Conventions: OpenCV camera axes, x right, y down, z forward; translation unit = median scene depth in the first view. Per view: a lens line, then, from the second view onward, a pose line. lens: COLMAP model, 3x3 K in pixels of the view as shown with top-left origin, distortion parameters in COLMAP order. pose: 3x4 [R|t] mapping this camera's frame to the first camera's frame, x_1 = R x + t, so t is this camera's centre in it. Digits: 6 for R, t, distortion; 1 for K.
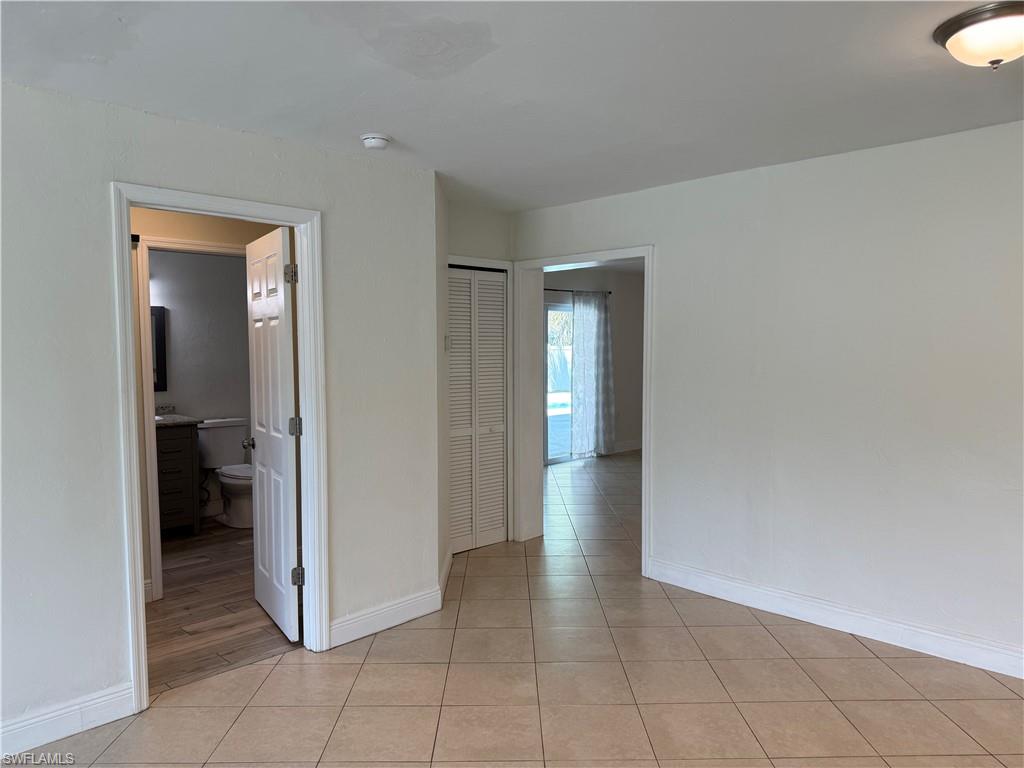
lens RADIAL K [[708.3, 0, 512.0], [0, 708.3, 384.0], [0, 0, 1]] dist [0.169760, -0.319769]
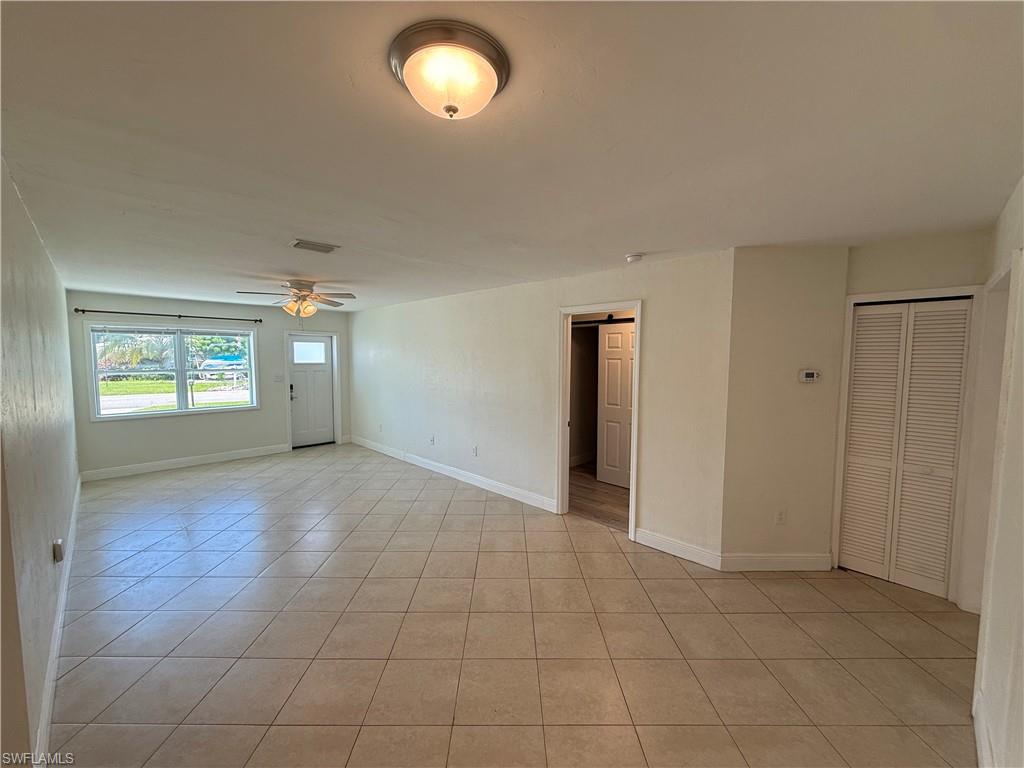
lens RADIAL K [[407.7, 0, 512.0], [0, 407.7, 384.0], [0, 0, 1]] dist [-0.000623, -0.000053]
pose [[-0.001315, 0.065569, -0.997847, 0.659501], [-0.066951, 0.995603, 0.065509, -0.063716], [0.997755, 0.066893, 0.003081, 0.594255]]
